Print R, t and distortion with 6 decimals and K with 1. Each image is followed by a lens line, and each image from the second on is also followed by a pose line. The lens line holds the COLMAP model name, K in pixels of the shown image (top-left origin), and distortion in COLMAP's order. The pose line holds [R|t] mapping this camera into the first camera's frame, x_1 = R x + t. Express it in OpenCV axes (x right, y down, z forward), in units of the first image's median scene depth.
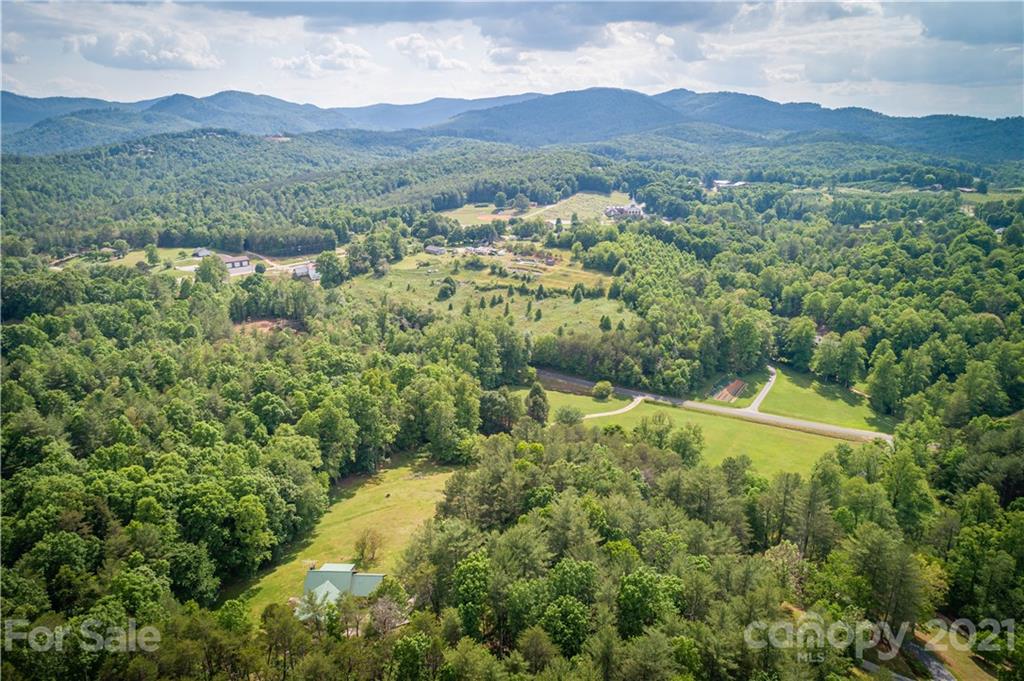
lens RADIAL K [[701.7, 0, 512.0], [0, 701.7, 340.5], [0, 0, 1]] dist [0.001269, 0.008911]
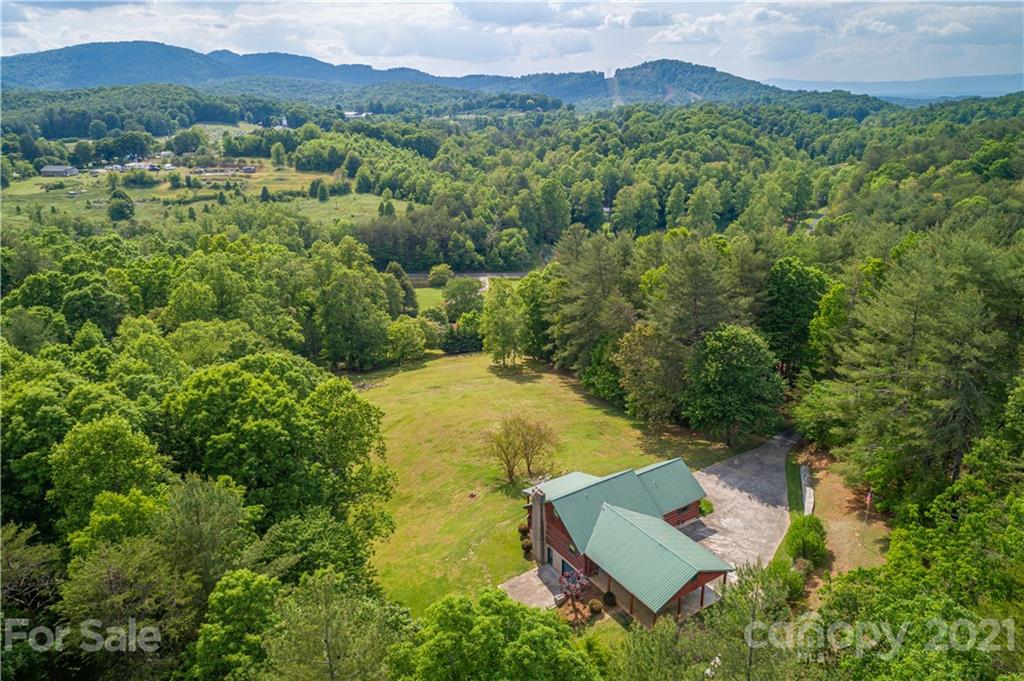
lens RADIAL K [[701.7, 0, 512.0], [0, 701.7, 340.5], [0, 0, 1]] dist [0.001269, 0.008911]
pose [[0.816047, -0.201704, 0.541648, -0.168115], [0.187502, 0.978834, 0.082017, 0.063722], [-0.546727, 0.034631, 0.836595, 0.213607]]
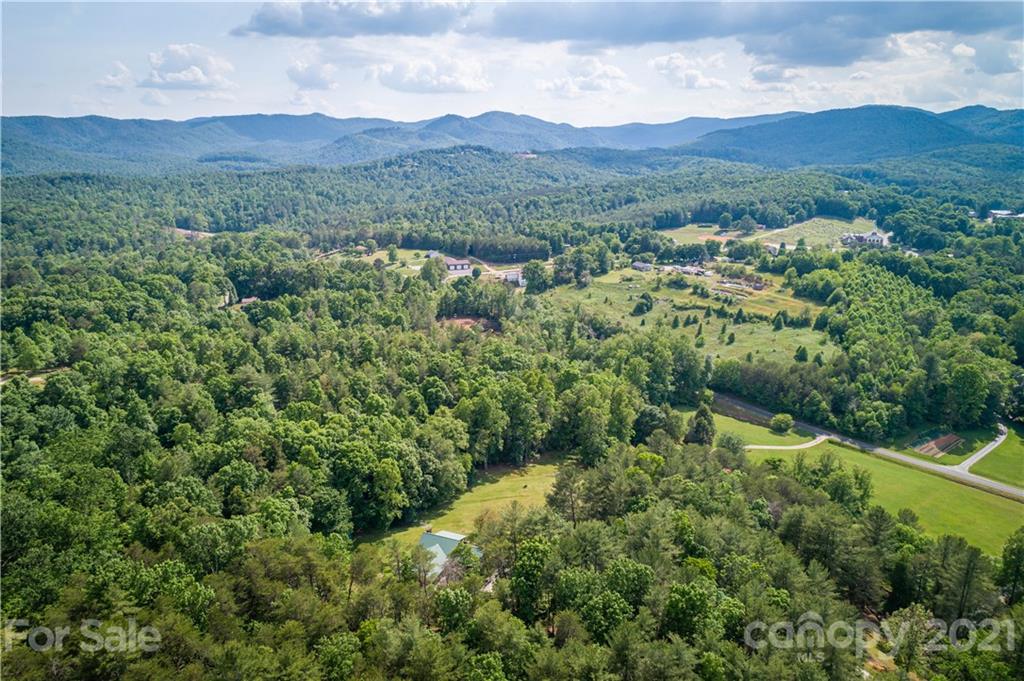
lens RADIAL K [[700.8, 0, 509.7], [0, 700.8, 343.7], [0, 0, 1]] dist [0.002729, 0.008430]
pose [[0.940008, 0.102789, -0.325299, 0.056176], [-0.109472, 0.993987, -0.002255, 0.004887], [0.323111, 0.037731, 0.945609, -0.009457]]
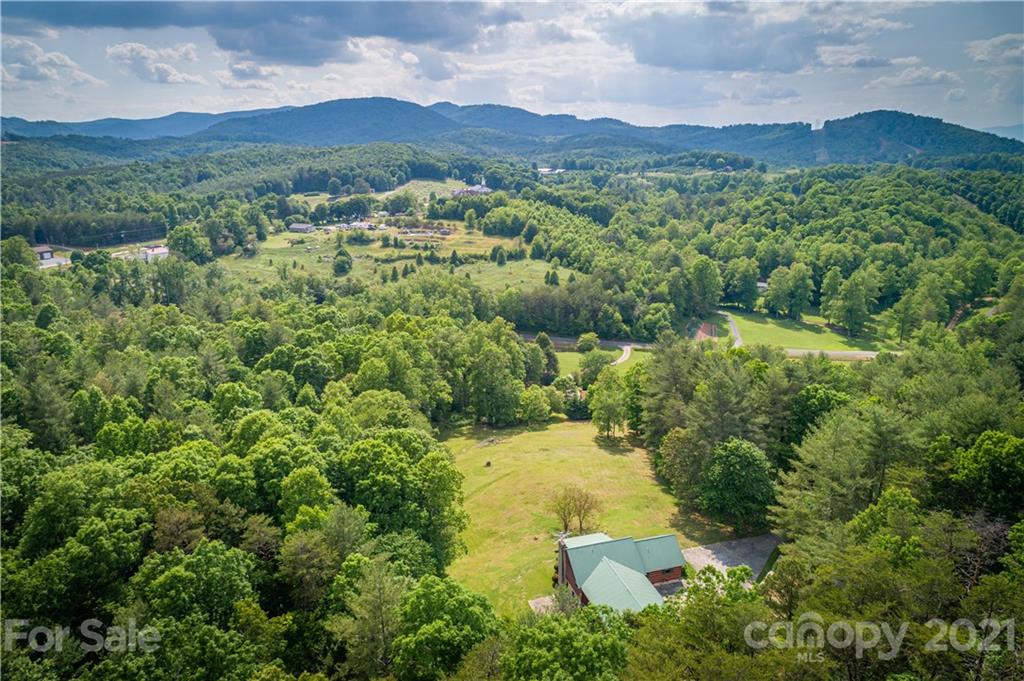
lens RADIAL K [[701.7, 0, 512.0], [0, 701.7, 340.5], [0, 0, 1]] dist [0.001269, 0.008911]
pose [[0.942591, -0.097448, 0.319415, -0.168880], [0.106638, 0.994233, -0.011367, 0.046948], [-0.316465, 0.044777, 0.947547, 0.132902]]
